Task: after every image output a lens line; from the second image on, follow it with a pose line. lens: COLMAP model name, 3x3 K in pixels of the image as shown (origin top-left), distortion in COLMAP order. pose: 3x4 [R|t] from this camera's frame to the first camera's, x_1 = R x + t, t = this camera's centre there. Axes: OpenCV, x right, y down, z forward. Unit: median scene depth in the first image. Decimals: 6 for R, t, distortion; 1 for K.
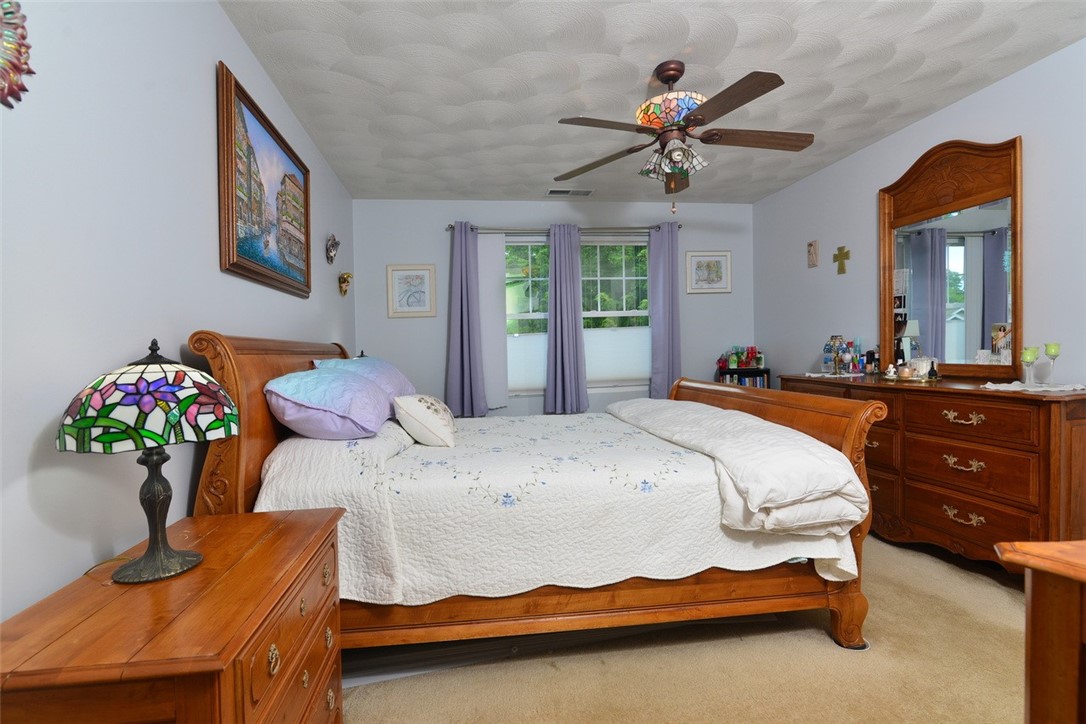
lens RADIAL K [[496.4, 0, 543.0], [0, 496.4, 362.0], [0, 0, 1]] dist [-0.018762, 0.000116]
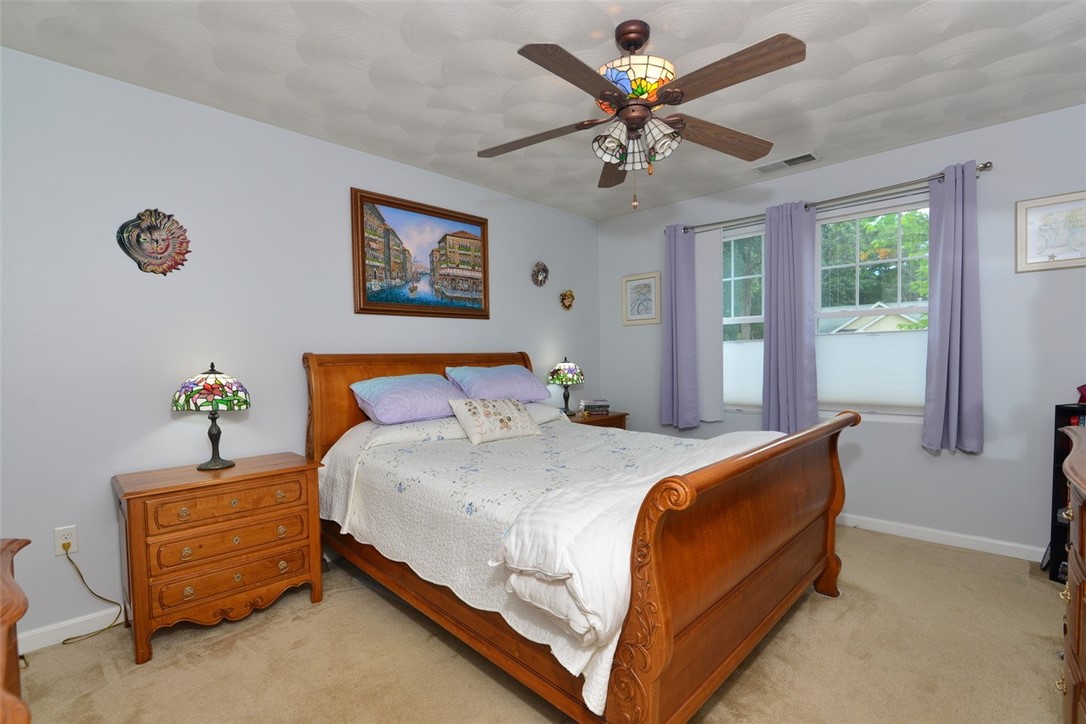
lens RADIAL K [[499.5, 0, 546.8], [0, 499.5, 373.0], [0, 0, 1]] dist [-0.019835, 0.000704]
pose [[0.609115, 0.052081, -0.791370, 0.856400], [-0.023918, 0.998594, 0.047309, -0.063905], [0.792721, -0.009889, 0.609504, 0.382040]]
